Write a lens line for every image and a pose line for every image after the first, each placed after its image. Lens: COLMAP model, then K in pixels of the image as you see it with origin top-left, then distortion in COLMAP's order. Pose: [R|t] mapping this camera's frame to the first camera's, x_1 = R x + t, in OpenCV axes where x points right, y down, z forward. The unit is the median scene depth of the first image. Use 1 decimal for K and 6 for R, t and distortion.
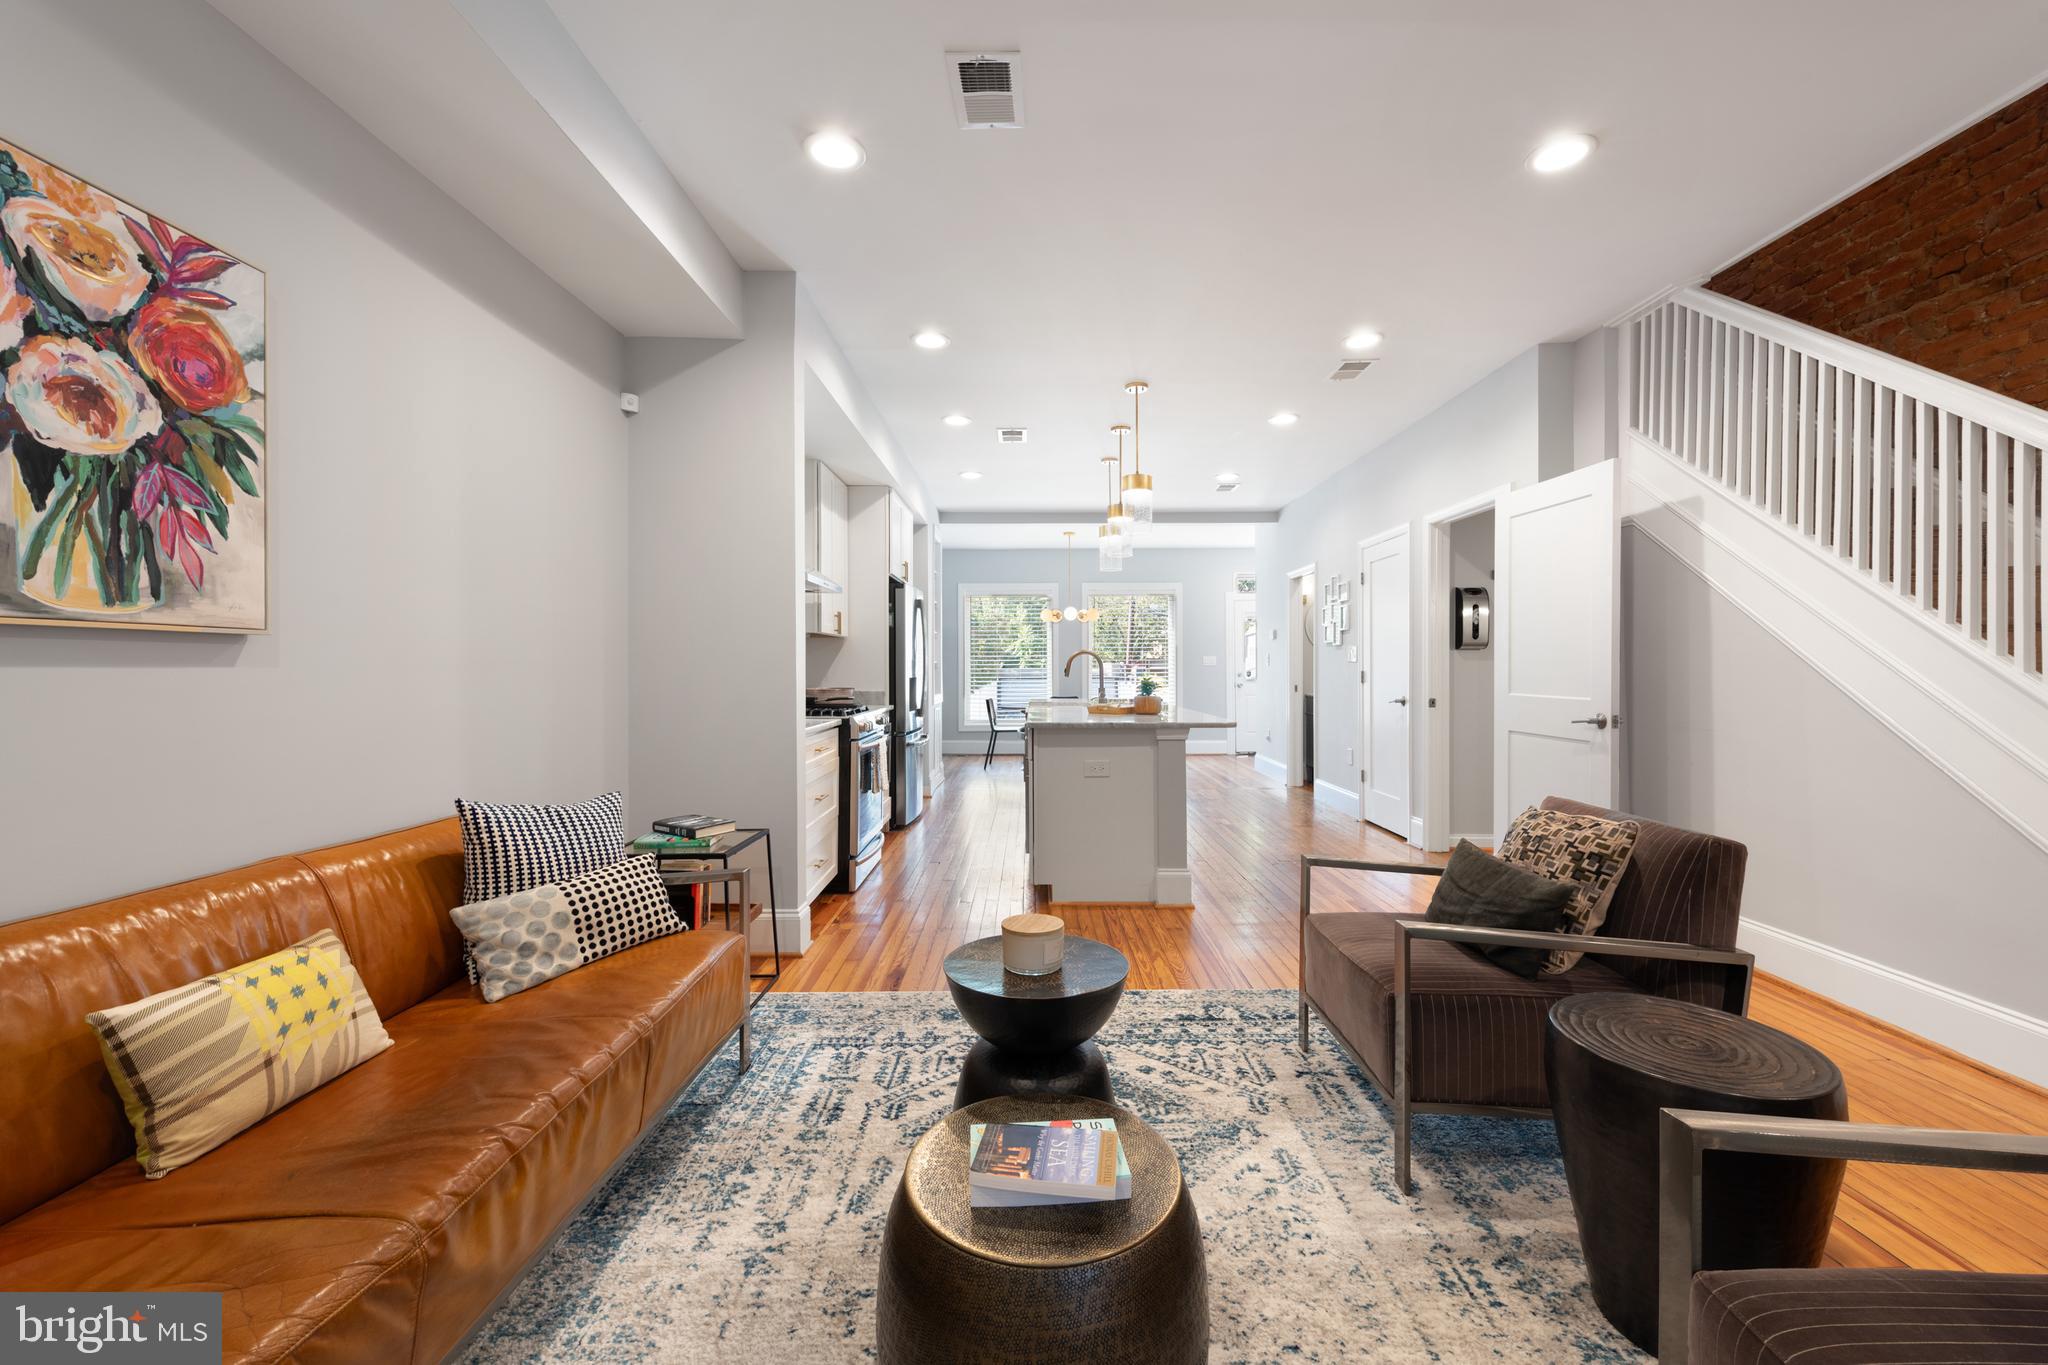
lens RADIAL K [[808.8, 0, 1038.8], [0, 808.8, 676.3], [0, 0, 1]] dist [0.002785, -0.000512]
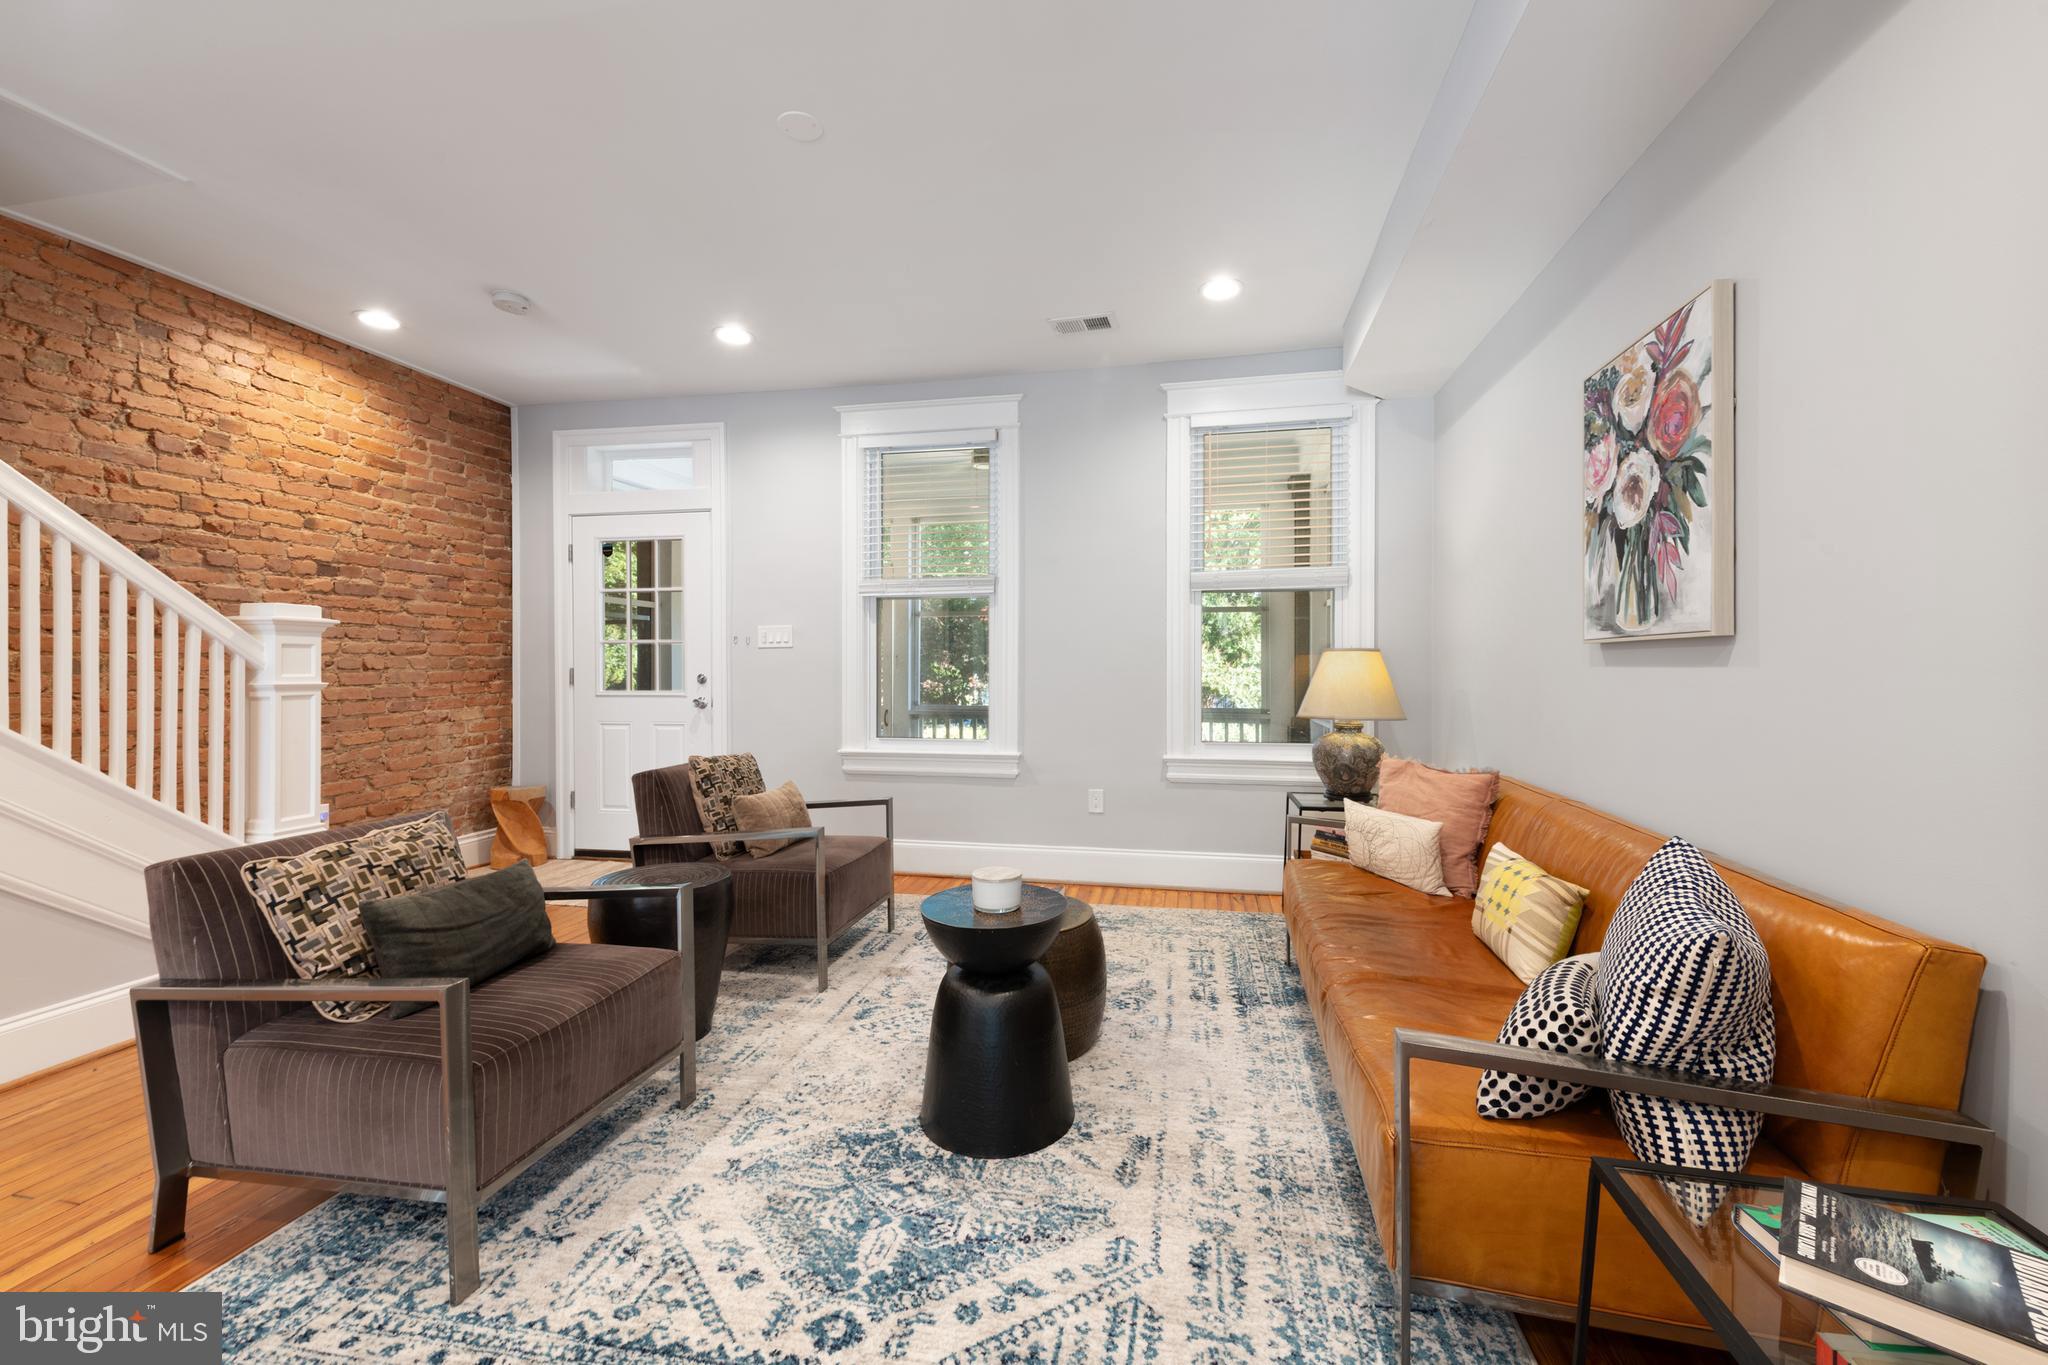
lens RADIAL K [[809.4, 0, 1039.1], [0, 809.4, 666.2], [0, 0, 1]] dist [0.013262, -0.003748]
pose [[-0.979763, 0.002735, 0.200144, -0.286314], [0.004566, 0.999952, 0.008686, -0.022603], [-0.200111, 0.009424, -0.979728, 1.963497]]
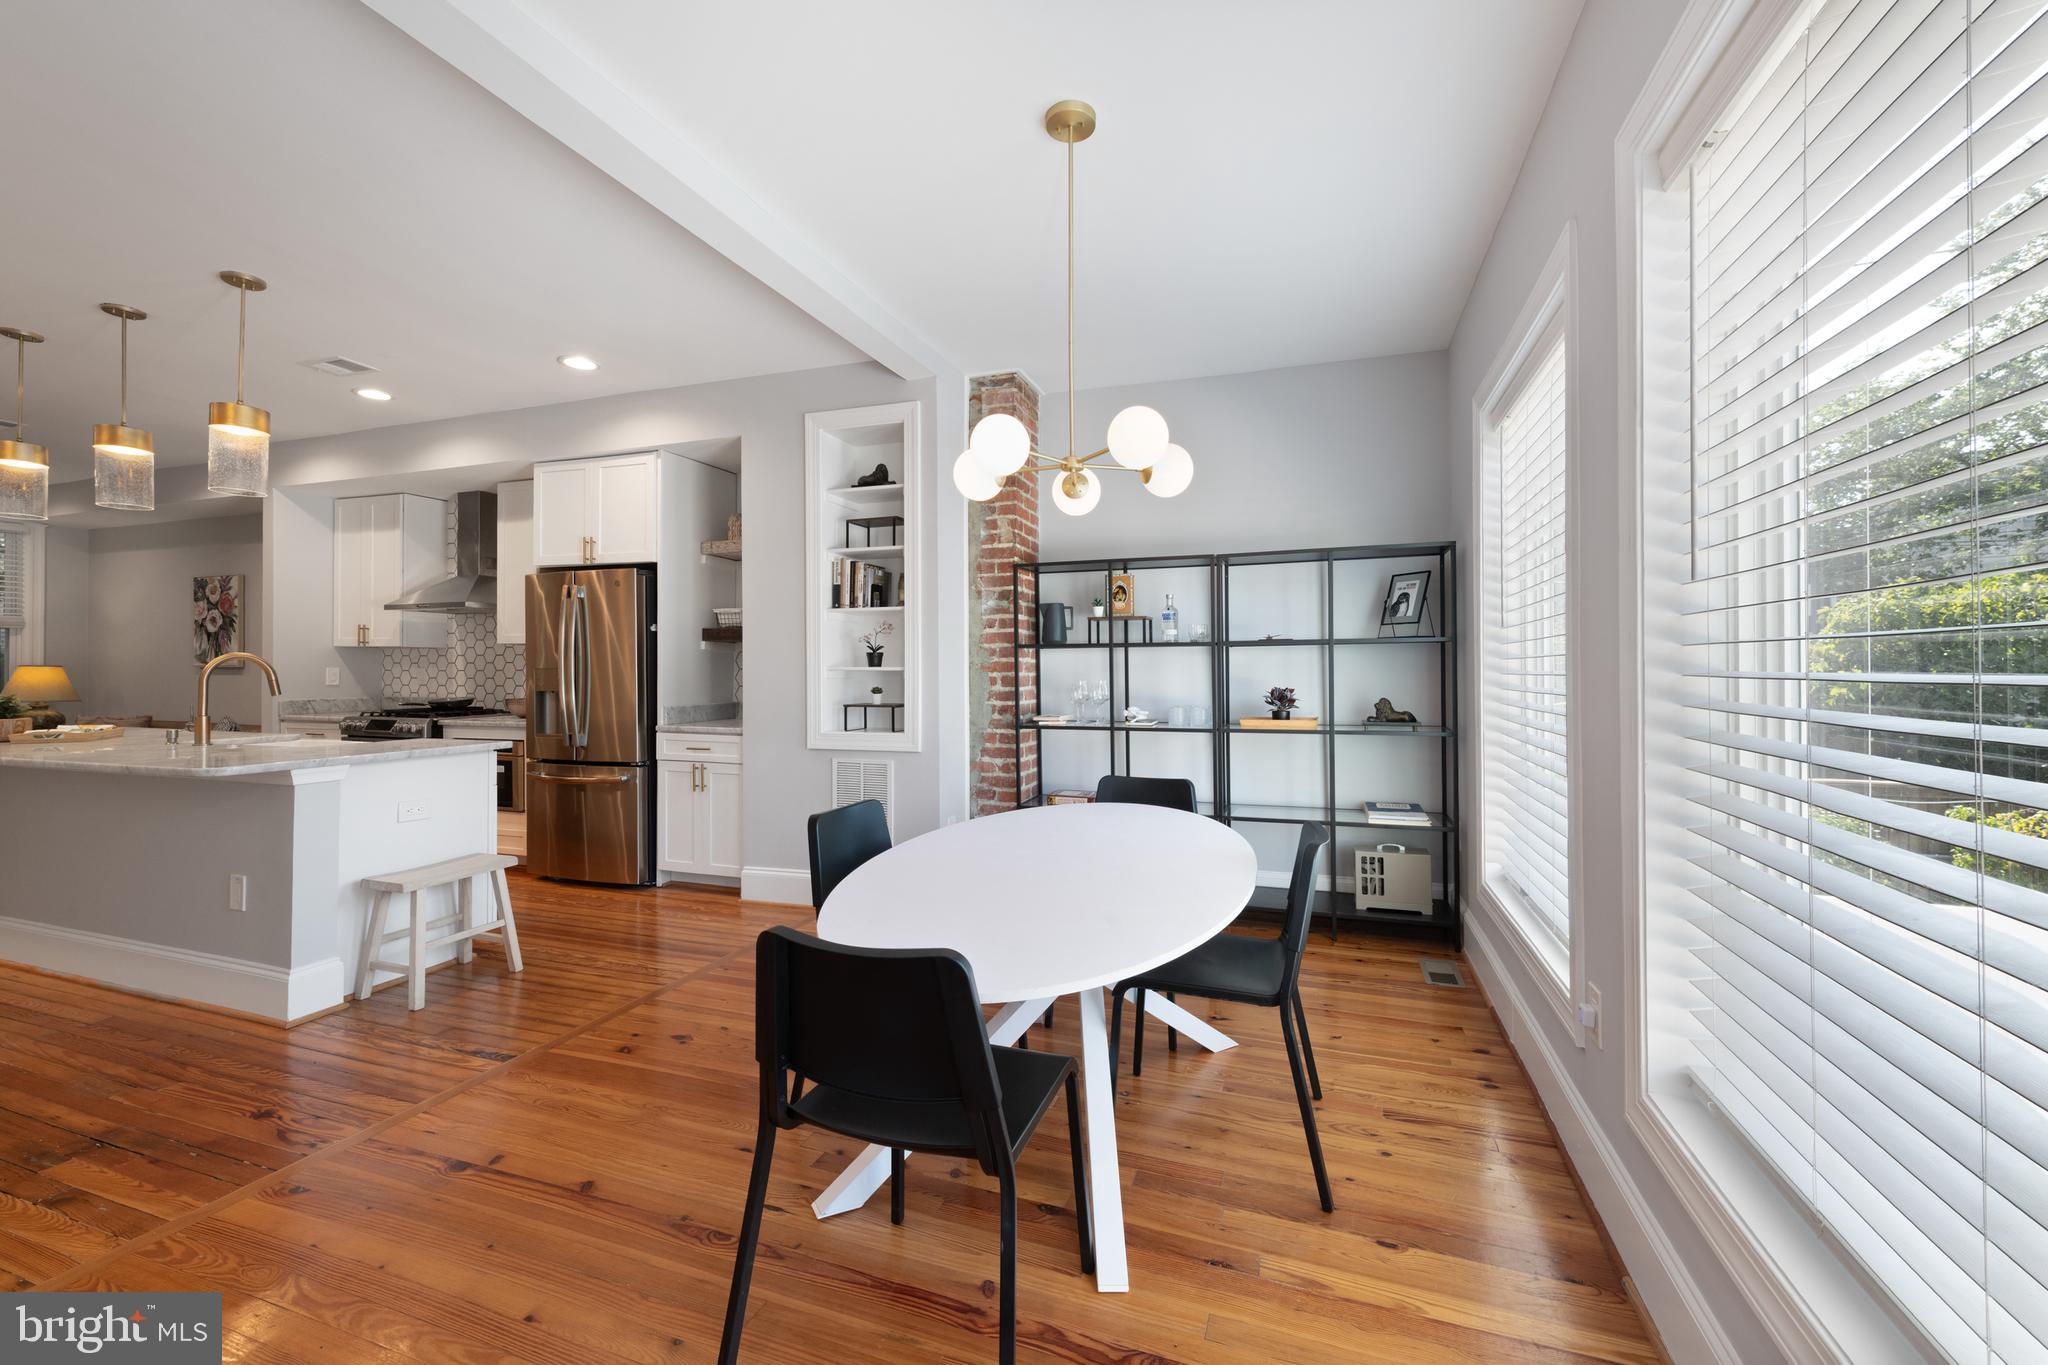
lens RADIAL K [[809.4, 0, 1039.1], [0, 809.4, 666.2], [0, 0, 1]] dist [0.013262, -0.003748]
pose [[-0.333271, -0.001177, -0.942830, 1.330980], [-0.009272, 0.999955, 0.002029, -0.088943], [0.942786, 0.009418, -0.333267, 5.359367]]
